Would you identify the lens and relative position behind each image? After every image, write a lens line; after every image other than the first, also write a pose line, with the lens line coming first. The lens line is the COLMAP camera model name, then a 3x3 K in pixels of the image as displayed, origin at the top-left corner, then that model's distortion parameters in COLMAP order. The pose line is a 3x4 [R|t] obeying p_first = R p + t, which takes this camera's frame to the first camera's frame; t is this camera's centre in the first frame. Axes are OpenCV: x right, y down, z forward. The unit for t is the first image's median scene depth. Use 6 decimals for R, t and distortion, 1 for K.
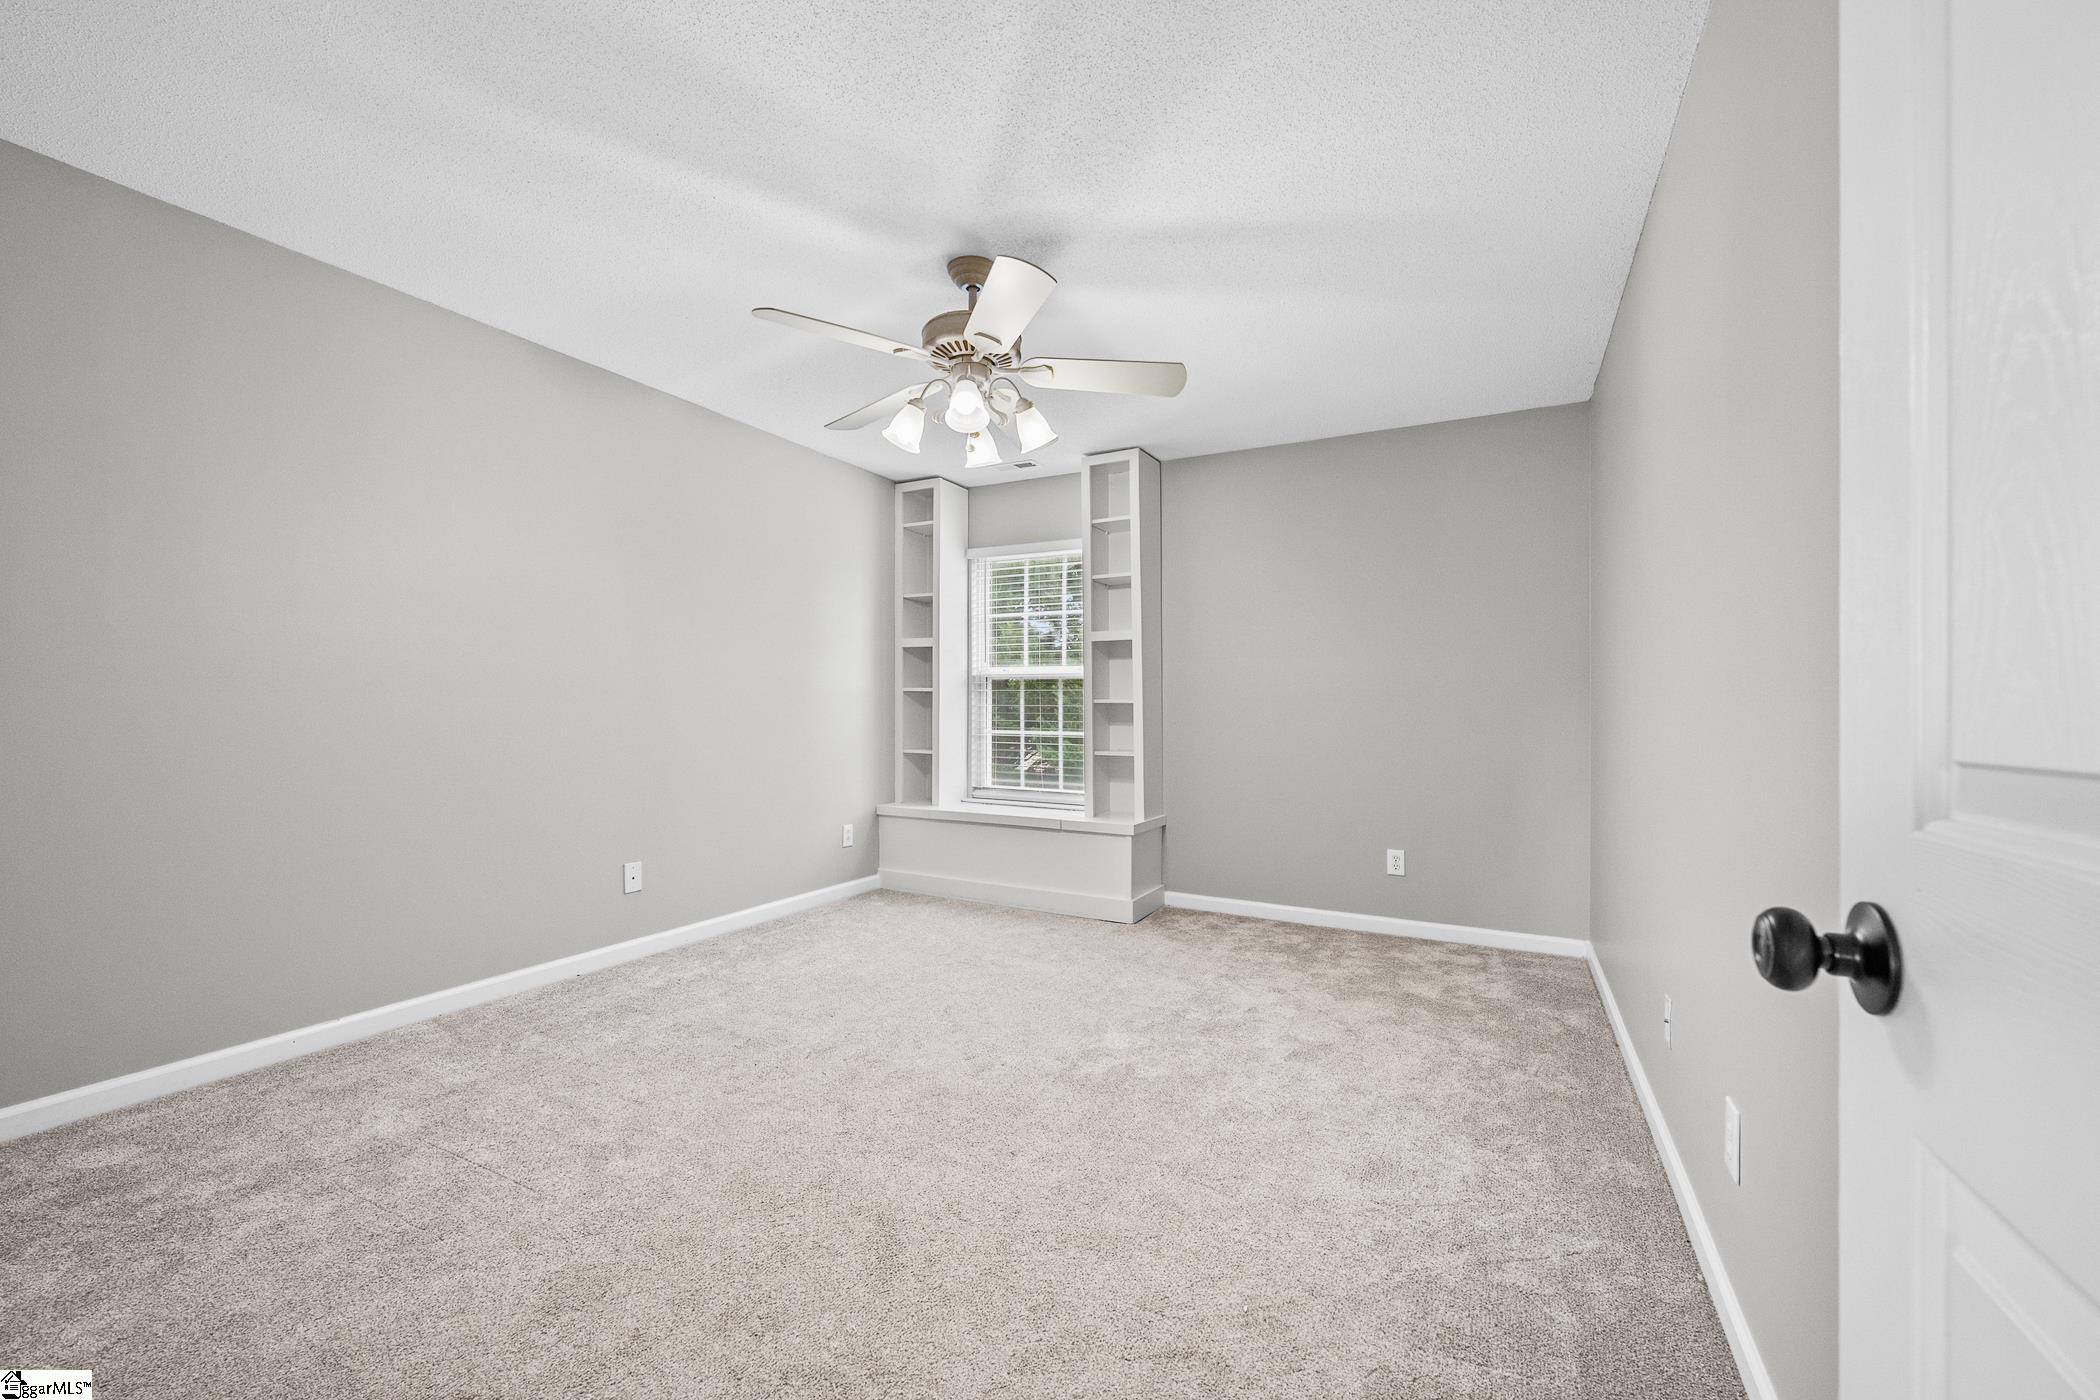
lens RADIAL K [[839.0, 0, 1051.5], [0, 839.0, 705.6], [0, 0, 1]] dist [0.000909, 0.000096]
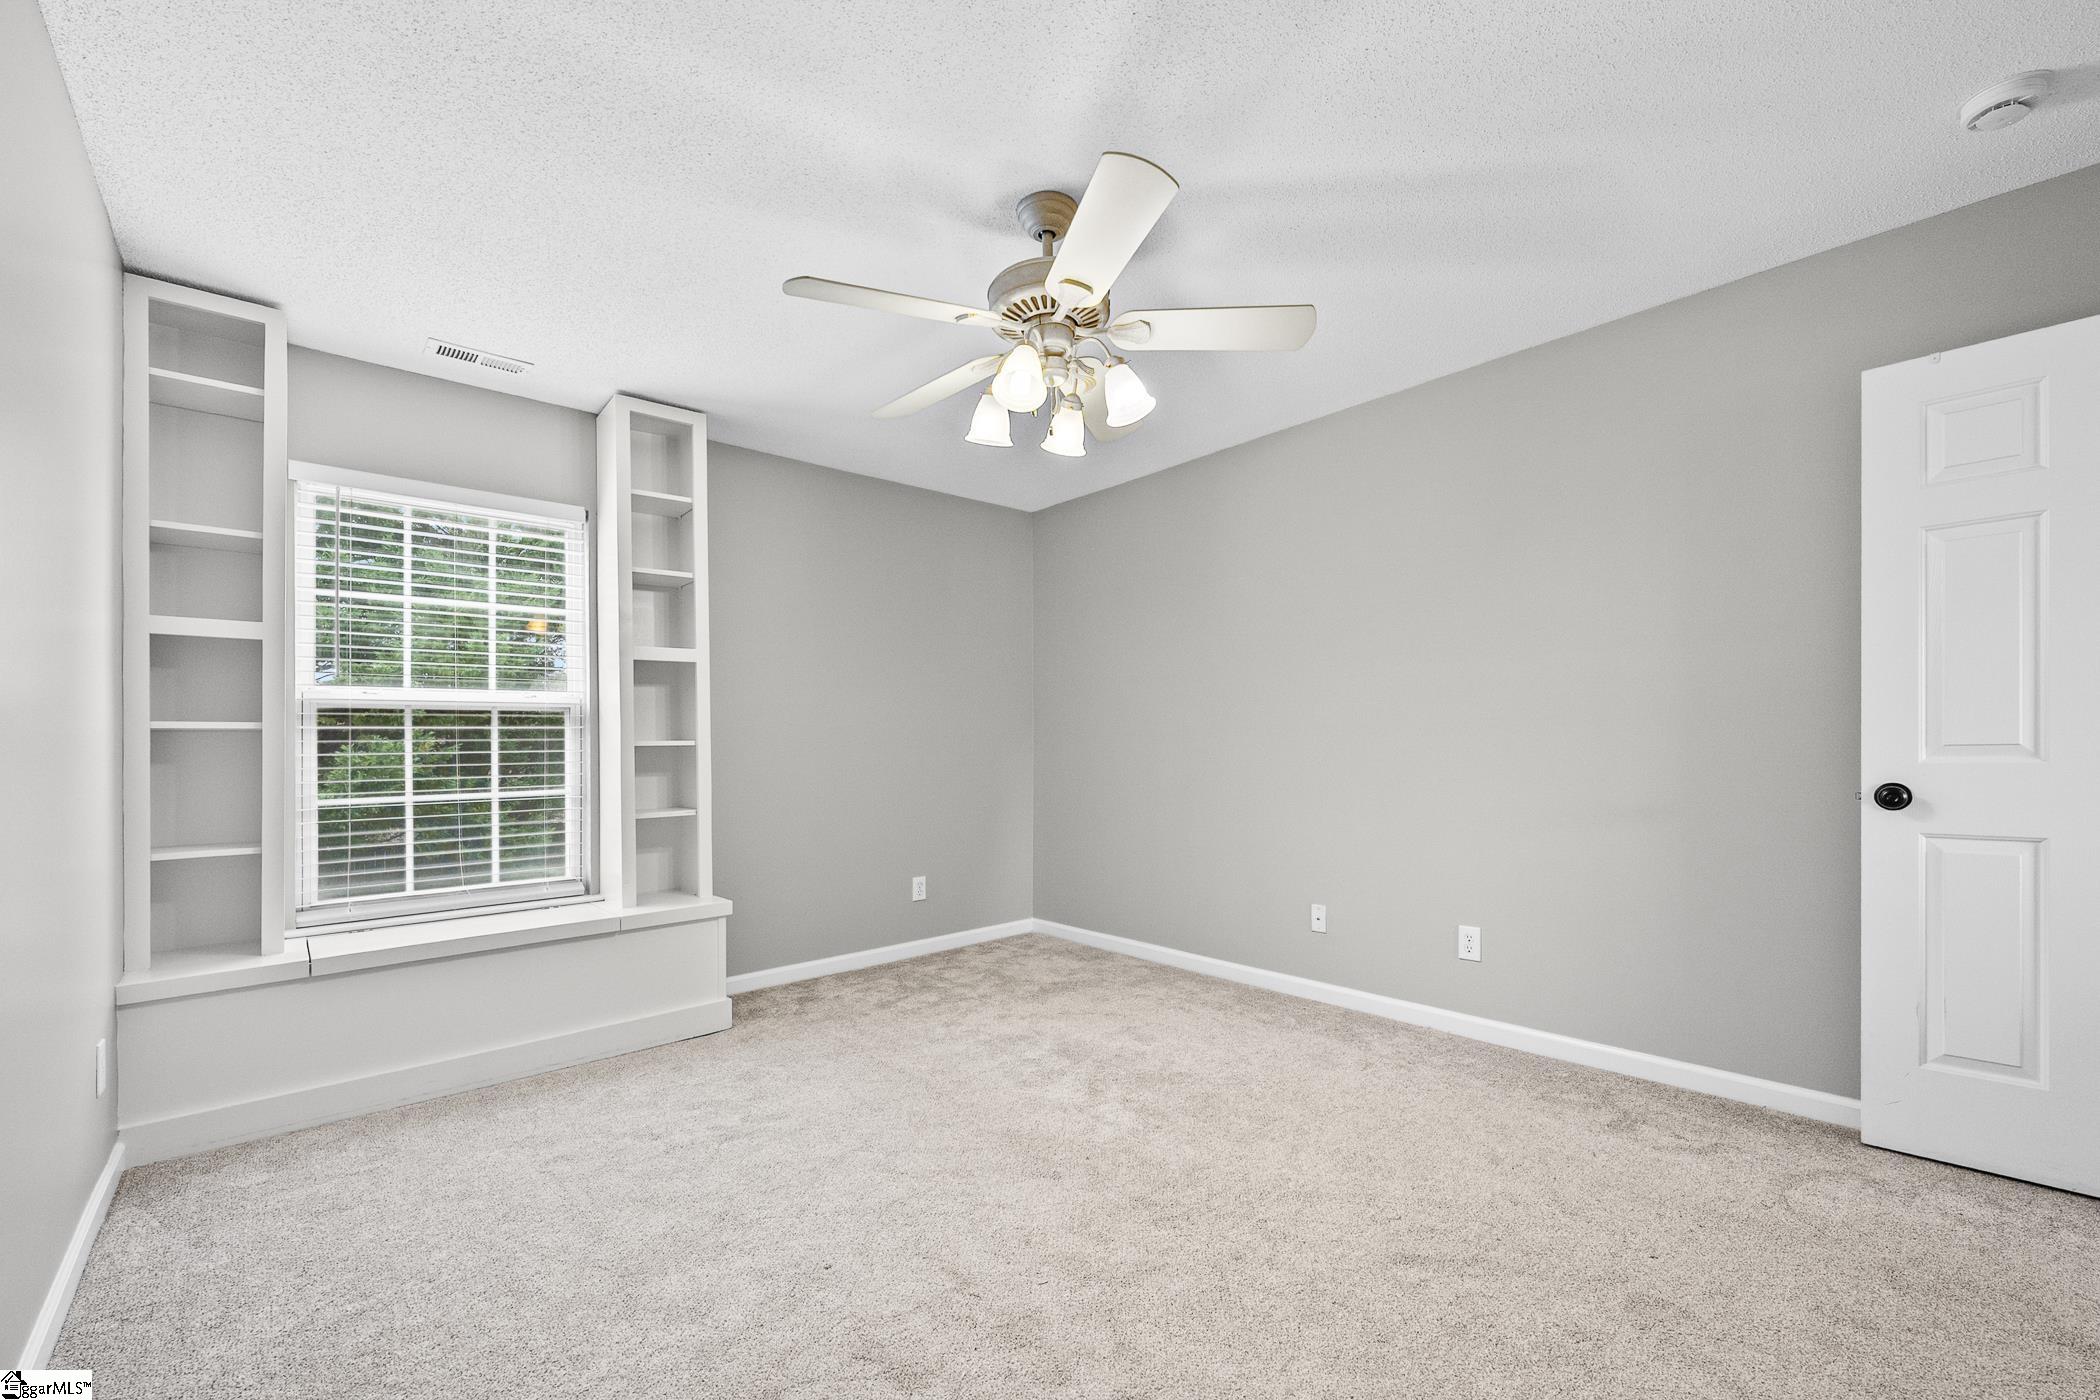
lens RADIAL K [[857.8, 0, 1051.7], [0, 857.8, 741.0], [0, 0, 1]] dist [-0.000888, -0.000097]
pose [[0.337006, -0.010167, 0.941447, -0.585236], [0.015314, 0.999869, 0.005316, -0.006831], [-0.941378, 0.012626, 0.337118, 0.472998]]
